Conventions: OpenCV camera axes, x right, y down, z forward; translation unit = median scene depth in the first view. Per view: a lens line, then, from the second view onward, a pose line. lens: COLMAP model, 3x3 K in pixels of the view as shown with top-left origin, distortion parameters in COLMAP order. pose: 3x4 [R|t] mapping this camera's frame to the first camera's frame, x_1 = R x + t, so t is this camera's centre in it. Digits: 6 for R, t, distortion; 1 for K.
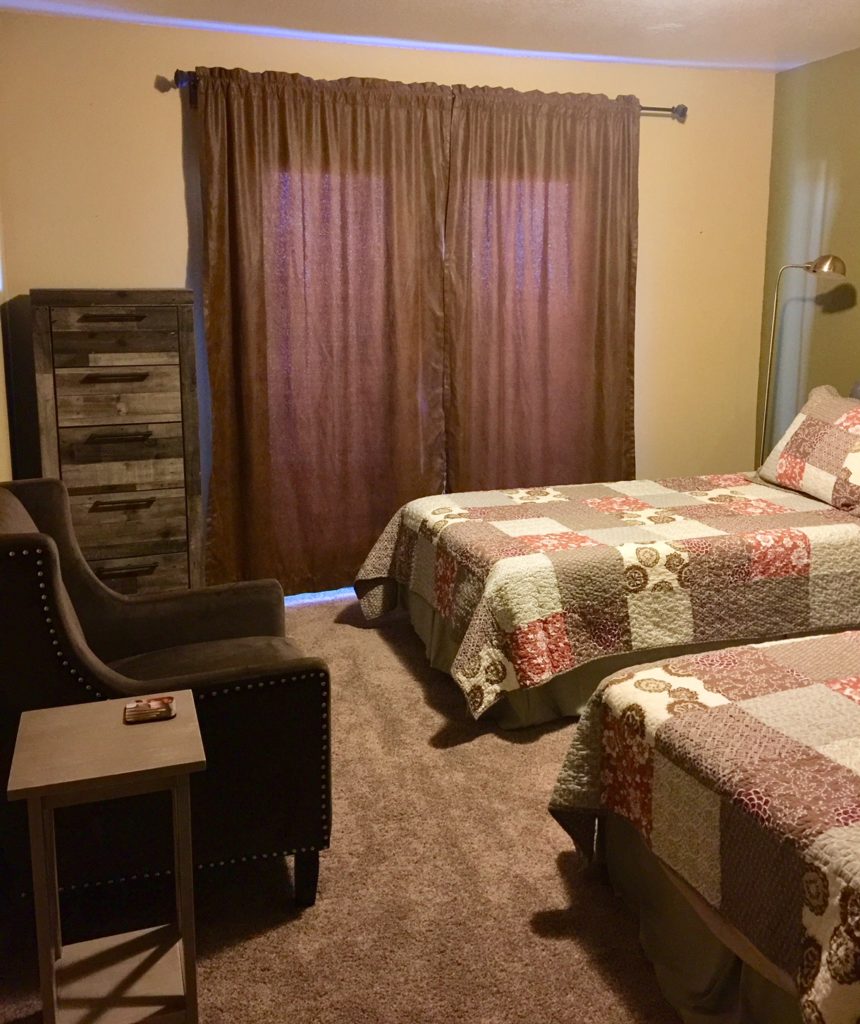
lens RADIAL K [[970.7, 0, 429.9], [0, 970.7, 445.0], [0, 0, 1]] dist [0.097016, -0.118882]
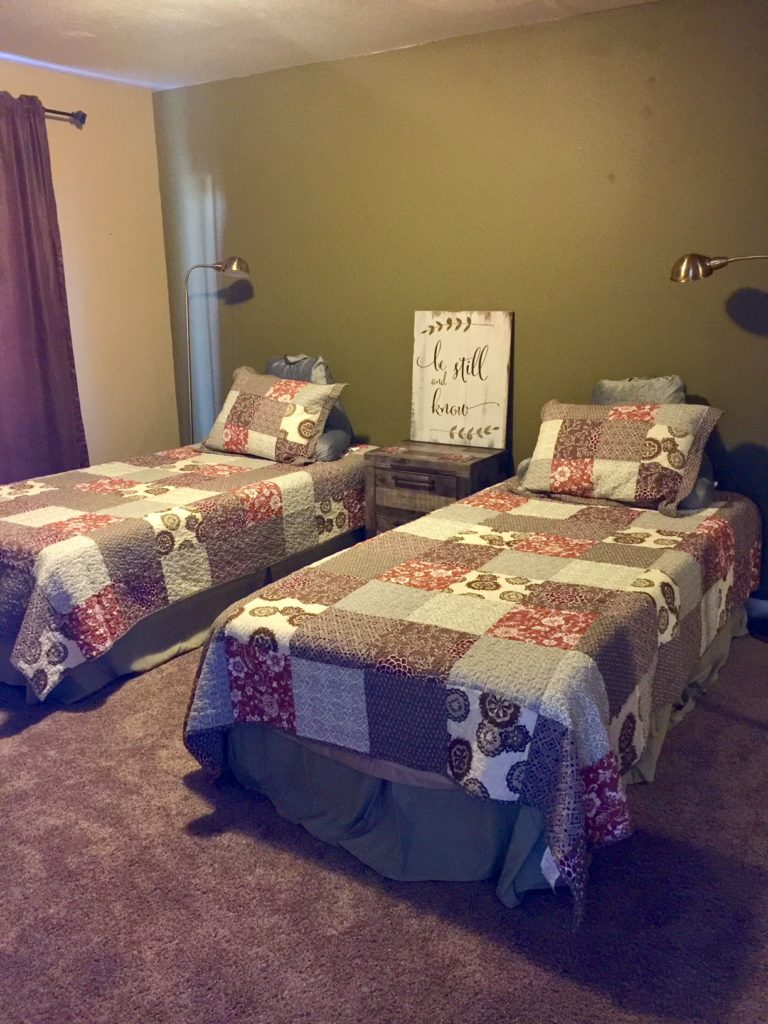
lens RADIAL K [[866.4, 0, 384.0], [0, 866.4, 512.0], [0, 0, 1]] dist [0.084485, -0.126655]
pose [[0.789294, -0.165058, 0.591414, -0.184370], [0.112777, 0.985776, 0.124609, 0.004217], [-0.603570, -0.031655, 0.796682, 0.037229]]
